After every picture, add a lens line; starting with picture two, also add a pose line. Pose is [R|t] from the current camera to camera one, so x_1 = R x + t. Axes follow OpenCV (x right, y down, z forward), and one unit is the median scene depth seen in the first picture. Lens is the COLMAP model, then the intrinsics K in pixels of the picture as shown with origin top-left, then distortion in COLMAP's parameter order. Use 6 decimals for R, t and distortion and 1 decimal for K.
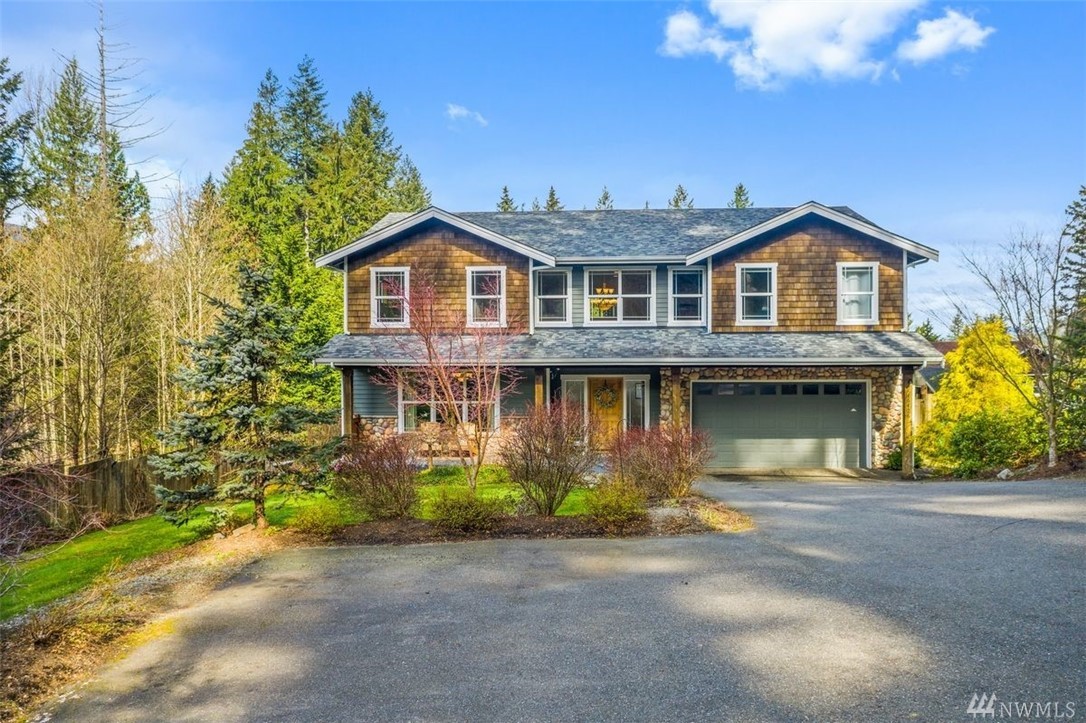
lens RADIAL K [[877.0, 0, 543.0], [0, 877.0, 361.5], [0, 0, 1]] dist [-0.004331, 0.001821]
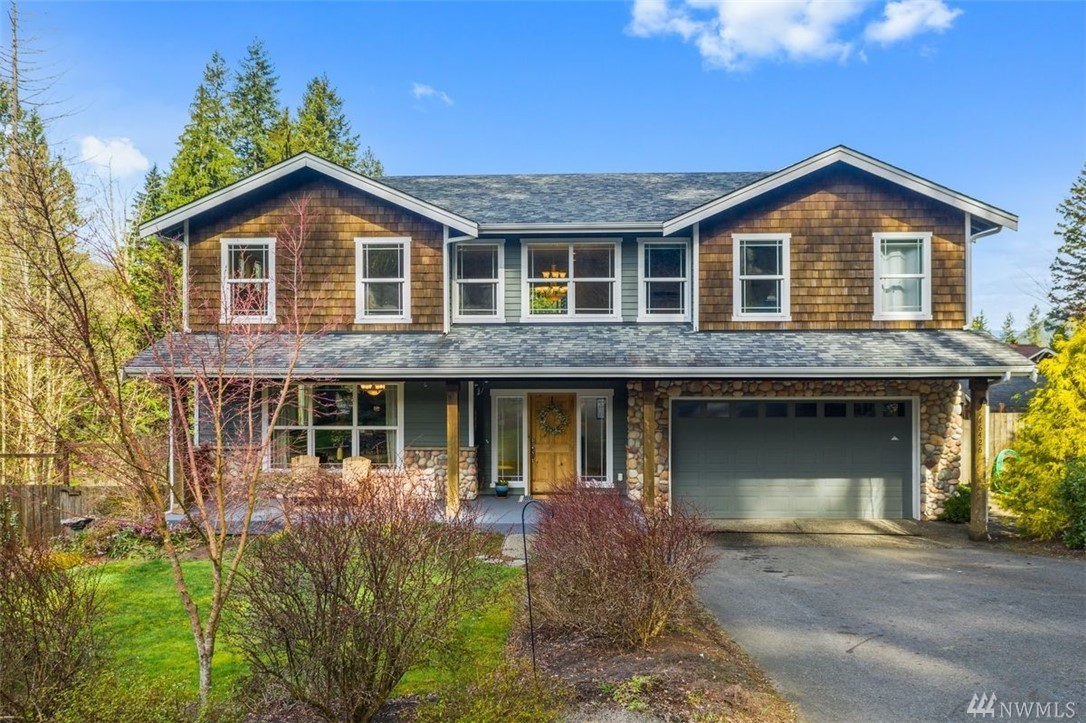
lens RADIAL K [[871.3, 0, 543.0], [0, 871.3, 361.5], [0, 0, 1]] dist [0.002786, 0.004453]
pose [[0.999686, 0.000554, 0.025033, 0.047291], [-0.000467, 0.999994, -0.003471, -0.005420], [-0.025035, 0.003458, 0.999681, 0.291192]]
